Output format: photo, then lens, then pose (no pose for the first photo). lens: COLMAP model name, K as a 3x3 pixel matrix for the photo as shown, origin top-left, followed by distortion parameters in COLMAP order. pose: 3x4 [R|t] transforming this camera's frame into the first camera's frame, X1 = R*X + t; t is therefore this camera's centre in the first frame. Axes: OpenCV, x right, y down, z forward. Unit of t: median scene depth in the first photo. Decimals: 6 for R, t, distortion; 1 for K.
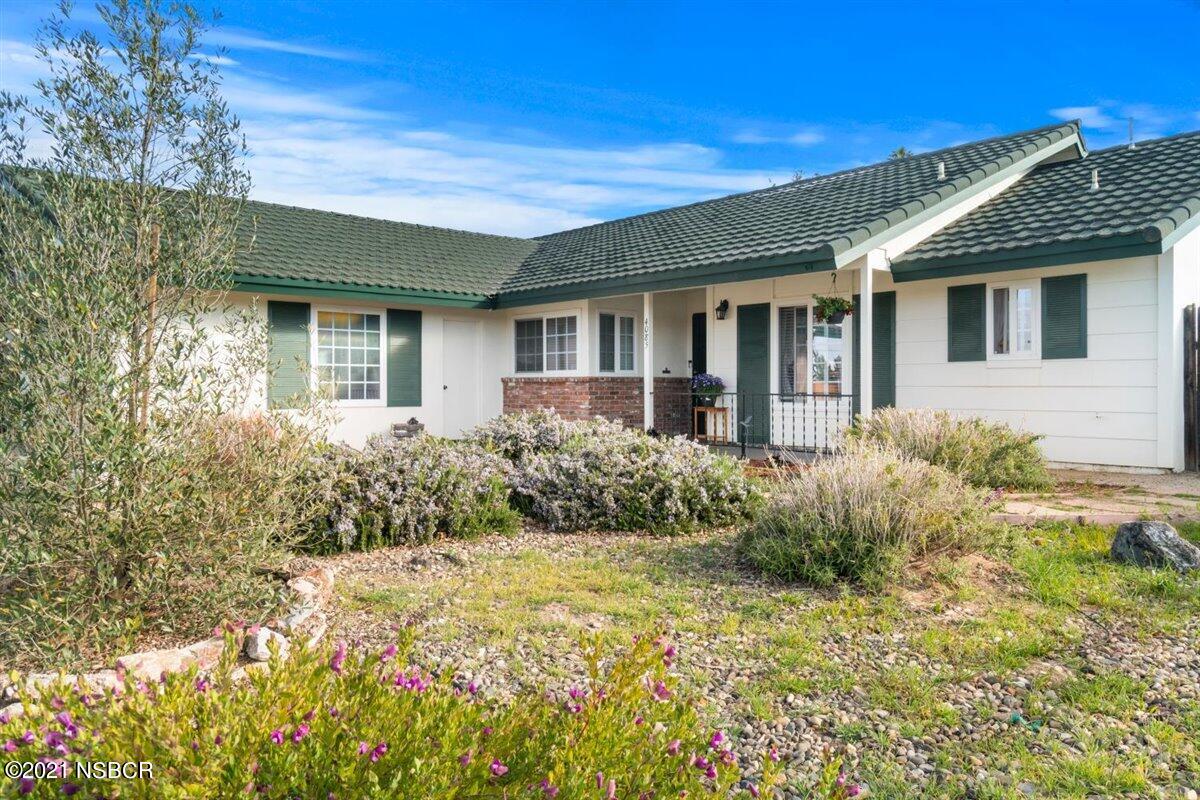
lens RADIAL K [[832.3, 0, 600.0], [0, 832.3, 400.0], [0, 0, 1]] dist [-0.002295, -0.000127]
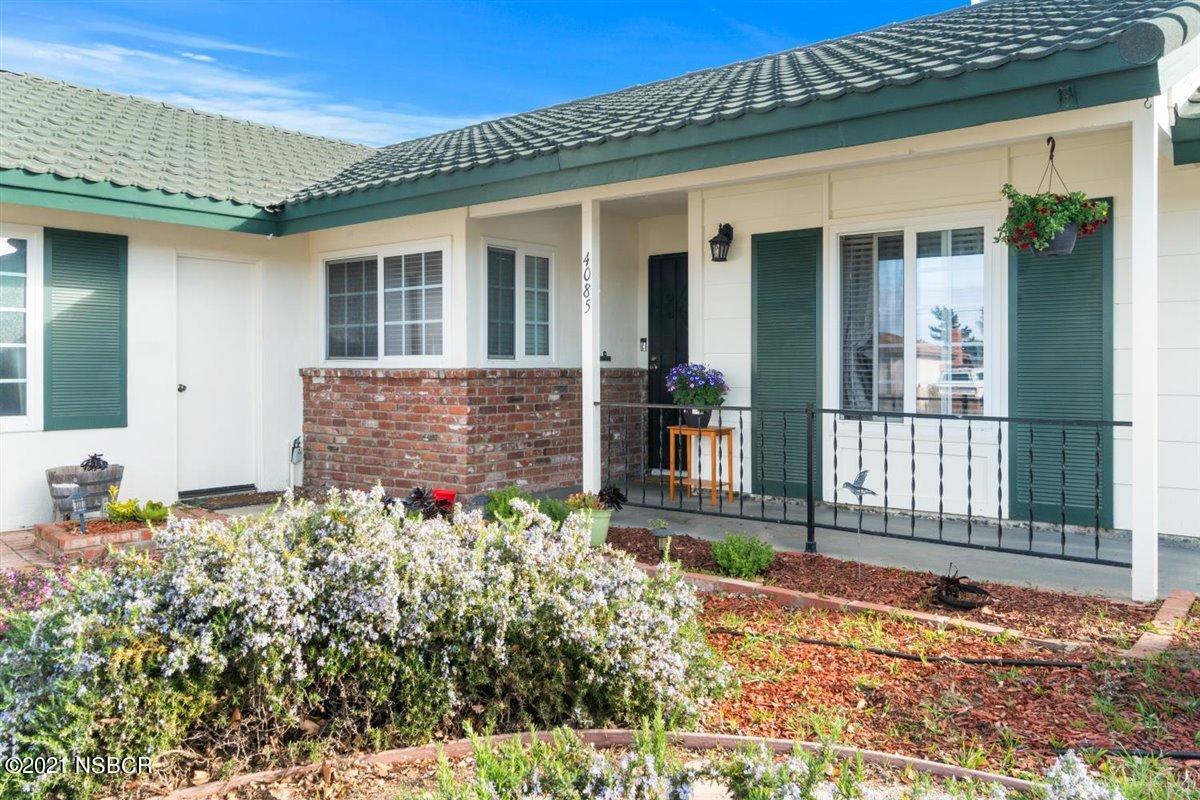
lens RADIAL K [[916.4, 0, 600.9], [0, 916.4, 369.9], [0, 0, 1]] dist [-0.001040, -0.001336]
pose [[0.988436, 0.000279, 0.151635, -0.017453], [0.001746, 0.999911, -0.013221, -0.019484], [-0.151626, 0.013333, 0.988348, 0.426488]]
